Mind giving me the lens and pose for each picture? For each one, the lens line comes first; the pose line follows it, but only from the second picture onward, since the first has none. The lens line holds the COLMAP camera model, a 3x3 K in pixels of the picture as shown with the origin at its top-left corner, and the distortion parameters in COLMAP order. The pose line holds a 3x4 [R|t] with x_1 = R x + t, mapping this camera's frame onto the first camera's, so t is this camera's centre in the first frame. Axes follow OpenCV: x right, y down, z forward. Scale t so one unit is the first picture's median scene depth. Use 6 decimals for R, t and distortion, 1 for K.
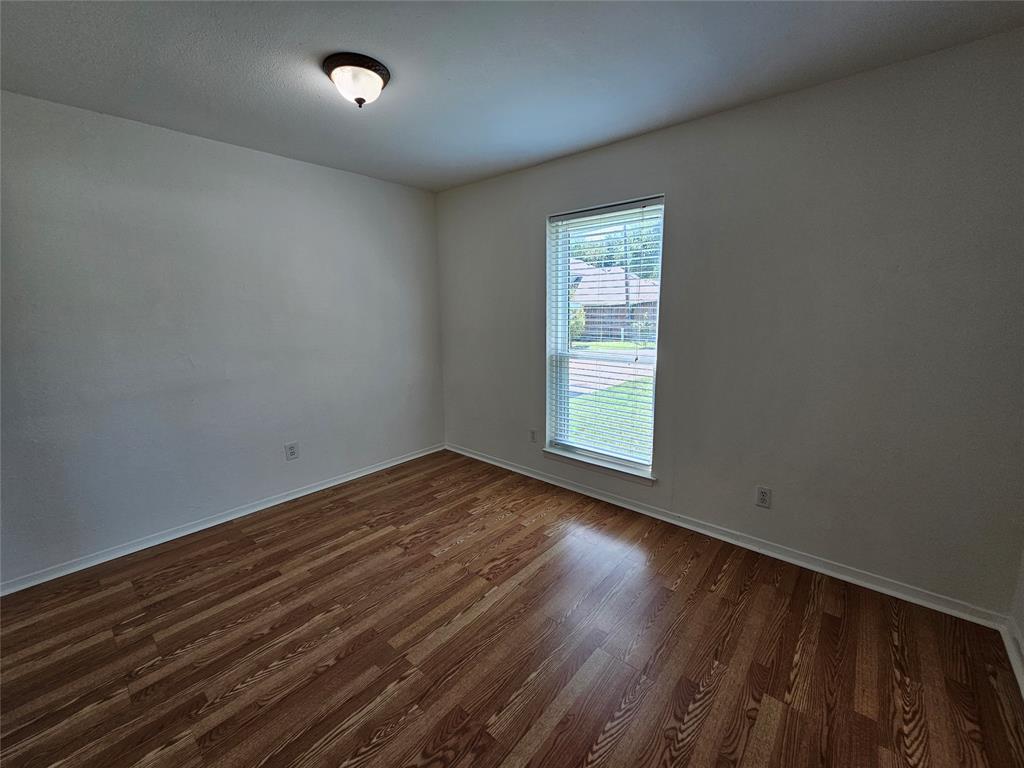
lens RADIAL K [[420.6, 0, 517.9], [0, 420.6, 380.8], [0, 0, 1]] dist [-0.000431, 0.000192]
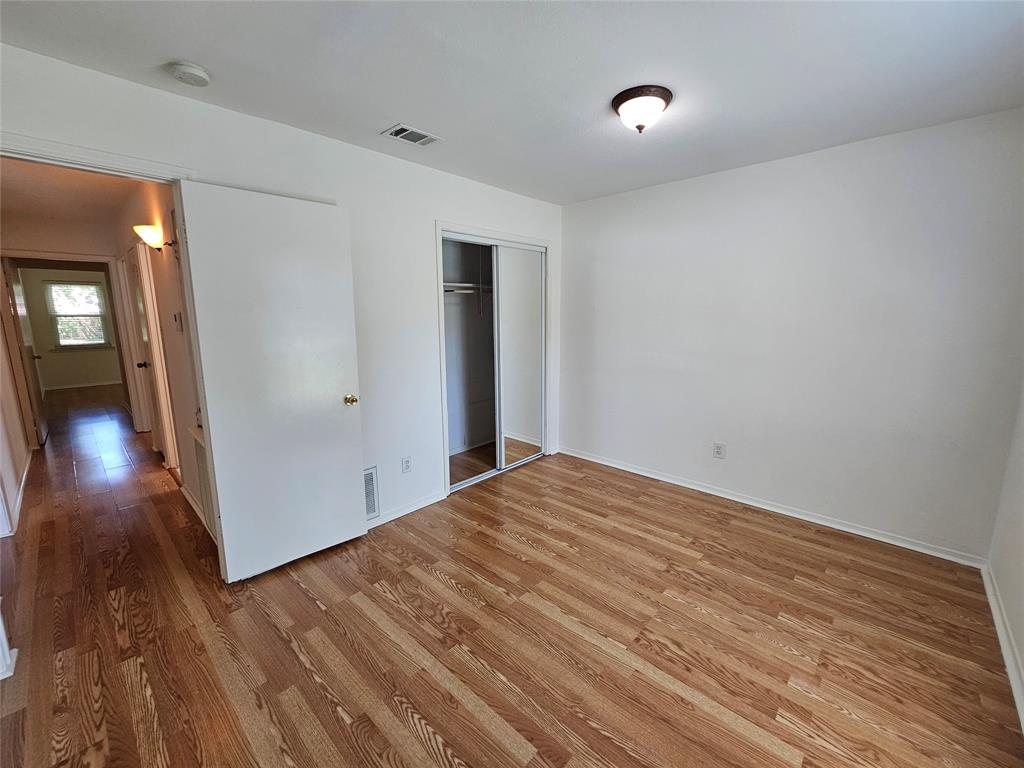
lens RADIAL K [[420.6, 0, 517.9], [0, 420.6, 380.8], [0, 0, 1]] dist [-0.000431, 0.000192]
pose [[-0.035406, 0.174670, -0.983990, 0.643874], [-0.171260, 0.968982, 0.178168, -0.136754], [0.984589, 0.174827, -0.004394, 0.637102]]
